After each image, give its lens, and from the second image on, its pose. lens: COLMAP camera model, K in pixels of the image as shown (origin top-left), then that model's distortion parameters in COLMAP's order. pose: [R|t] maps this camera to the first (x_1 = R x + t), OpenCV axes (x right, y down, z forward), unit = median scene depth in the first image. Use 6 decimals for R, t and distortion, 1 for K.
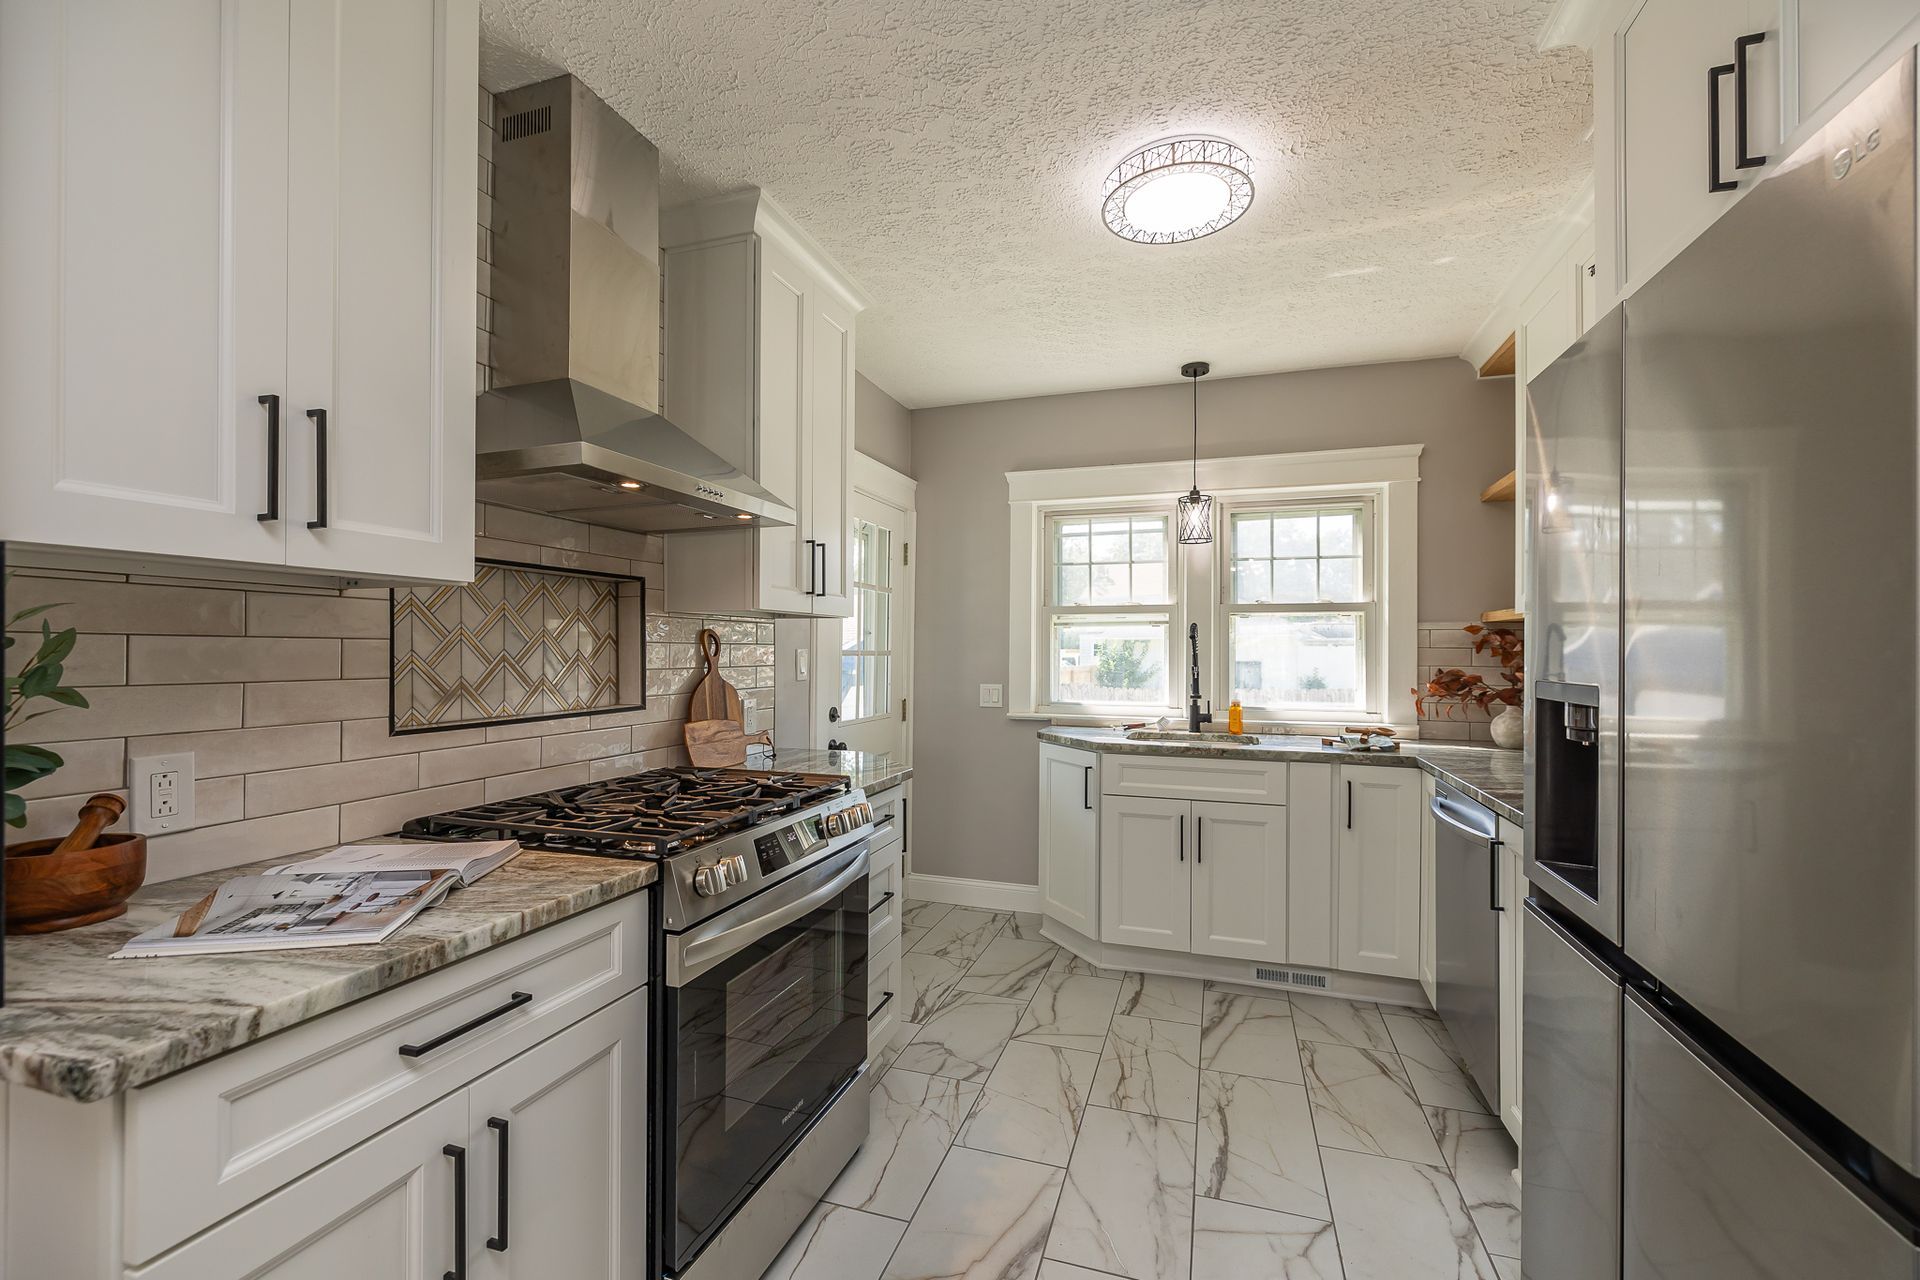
lens RADIAL K [[804.7, 0, 961.6], [0, 804.7, 643.6], [0, 0, 1]] dist [-0.001814, -0.000296]
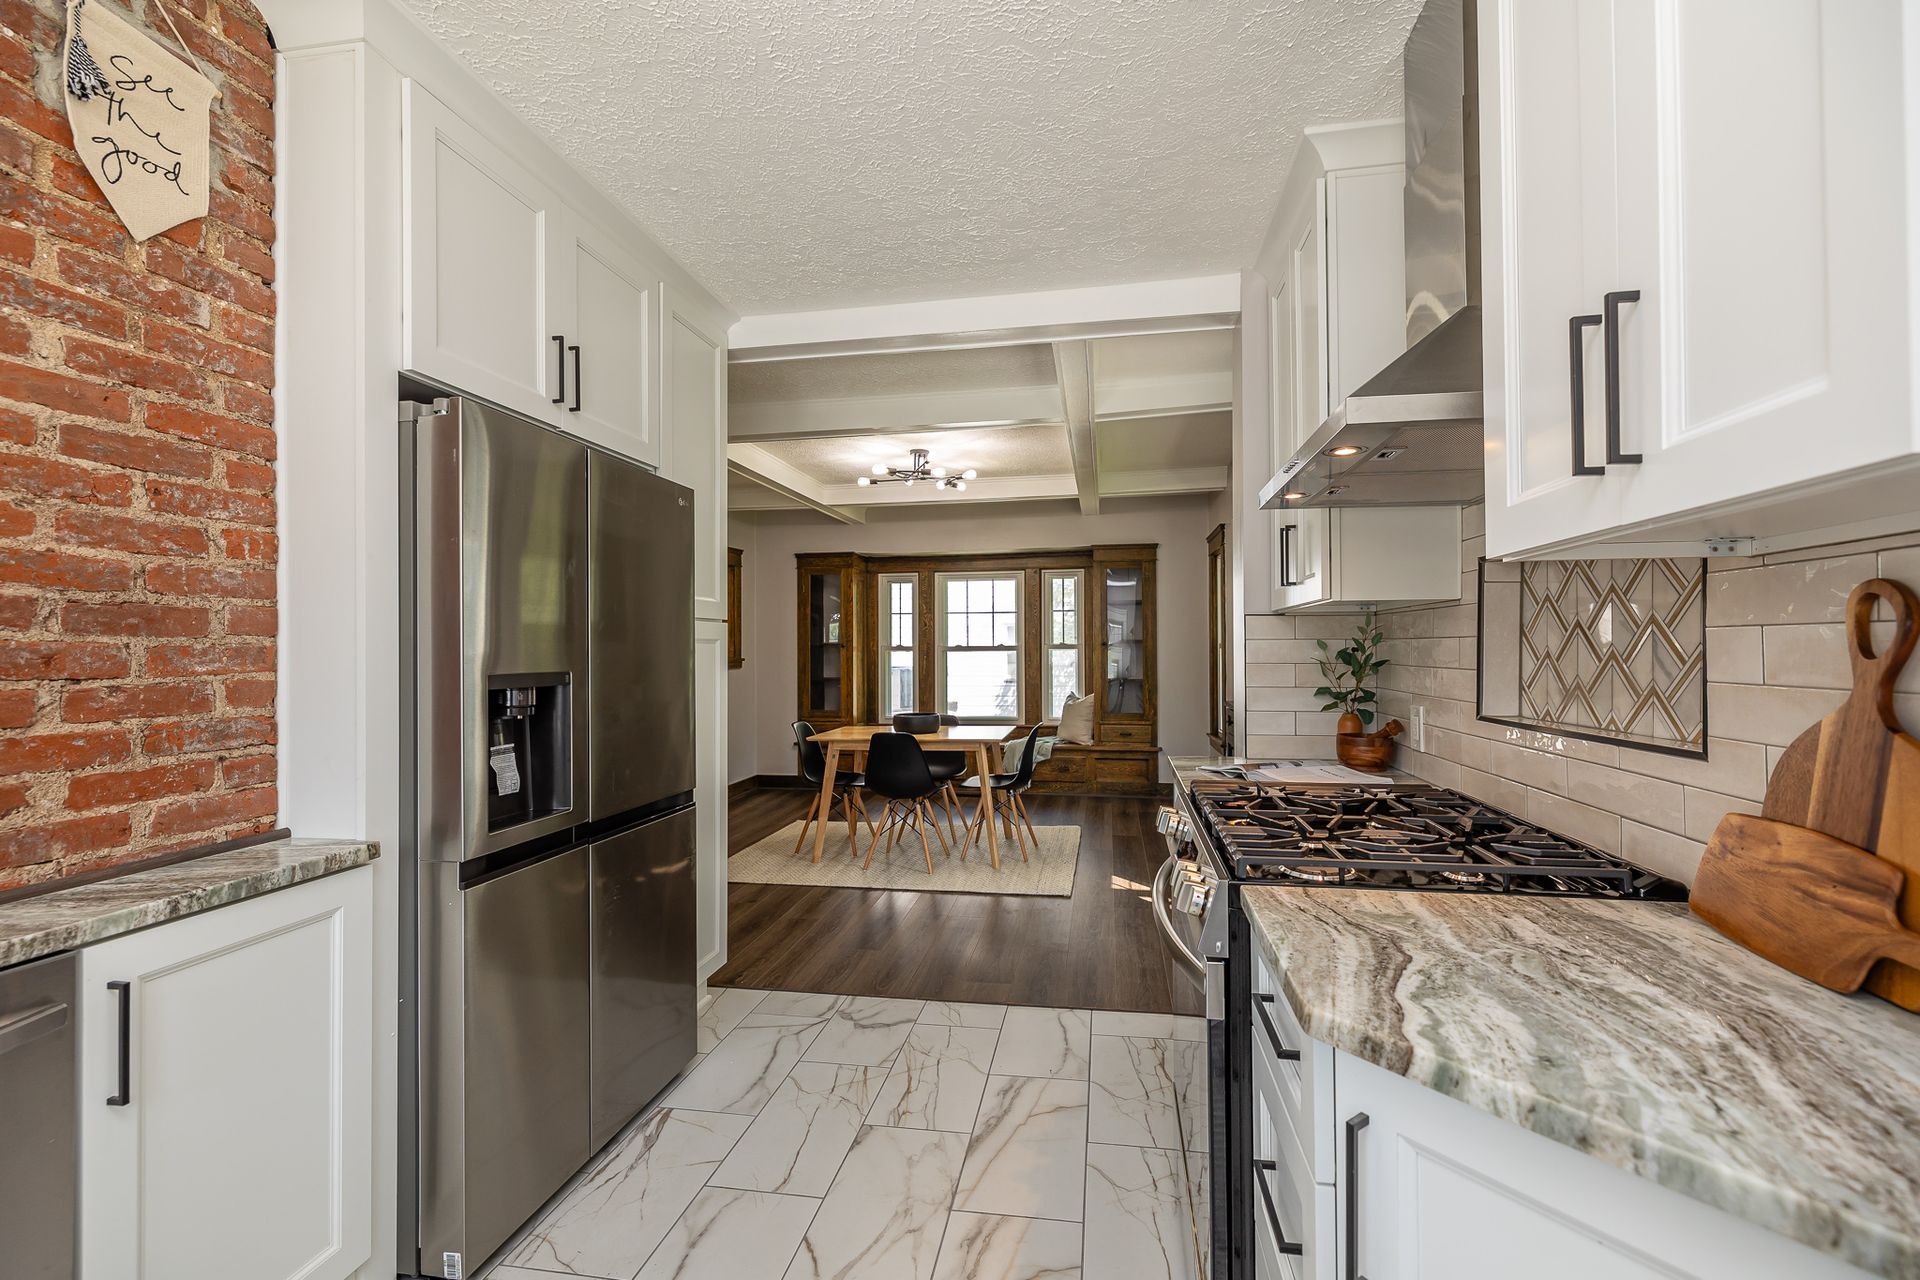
lens RADIAL K [[804.7, 0, 978.5], [0, 804.7, 641.4], [0, 0, 1]] dist [-0.001814, -0.000296]
pose [[-0.987694, 0.000548, -0.156401, 0.094241], [0.003694, 0.999797, -0.019823, 0.010930], [0.156358, -0.020157, -0.987495, 1.020710]]
